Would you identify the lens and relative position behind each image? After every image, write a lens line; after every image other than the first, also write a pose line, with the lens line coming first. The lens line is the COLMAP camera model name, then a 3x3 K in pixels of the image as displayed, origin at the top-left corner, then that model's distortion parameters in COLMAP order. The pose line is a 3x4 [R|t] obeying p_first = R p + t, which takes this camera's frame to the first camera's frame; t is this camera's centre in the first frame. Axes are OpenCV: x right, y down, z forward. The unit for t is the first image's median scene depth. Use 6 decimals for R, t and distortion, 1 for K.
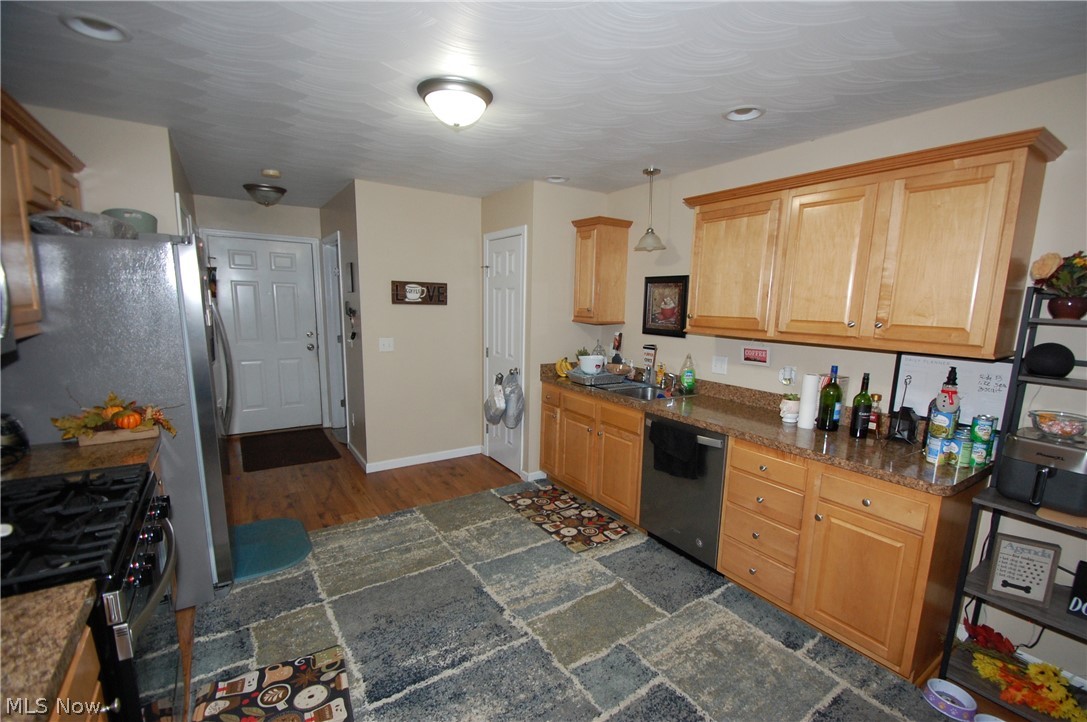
lens RADIAL K [[476.3, 0, 571.2], [0, 476.3, 381.1], [0, 0, 1]] dist [0.000224, -0.001184]
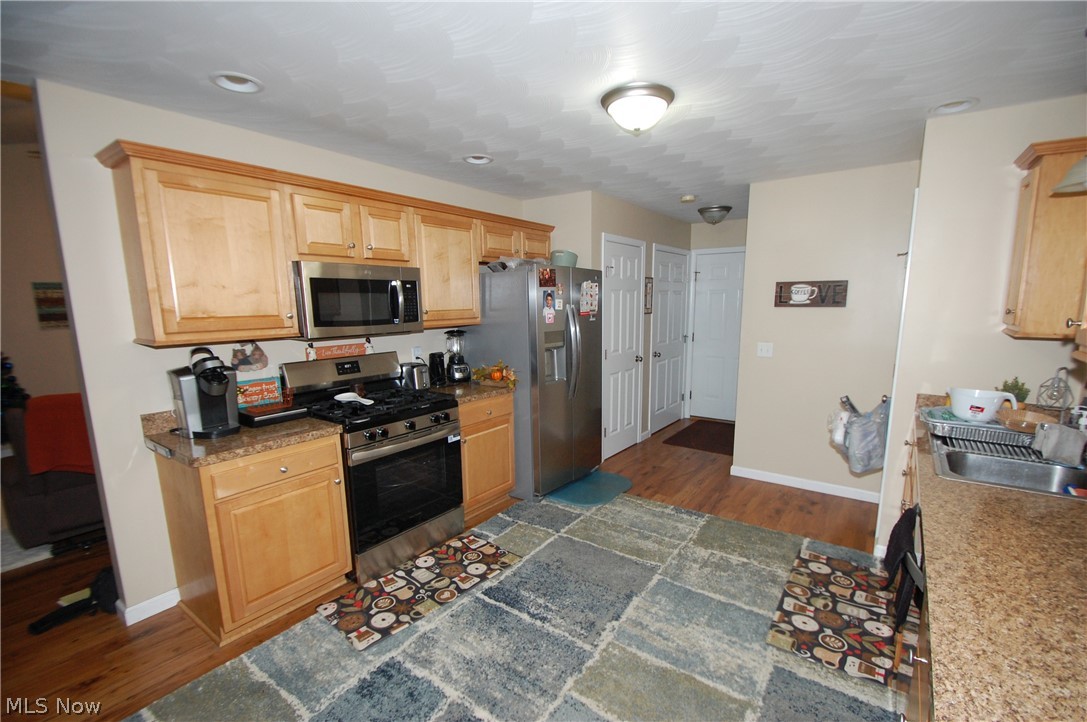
lens RADIAL K [[476.3, 0, 544.3], [0, 476.3, 377.7], [0, 0, 1]] dist [0.000224, -0.001184]
pose [[0.322023, 0.121027, -0.938964, 0.505772], [-0.140276, 0.986947, 0.079104, -0.047095], [0.936282, 0.106241, 0.334797, 0.371931]]
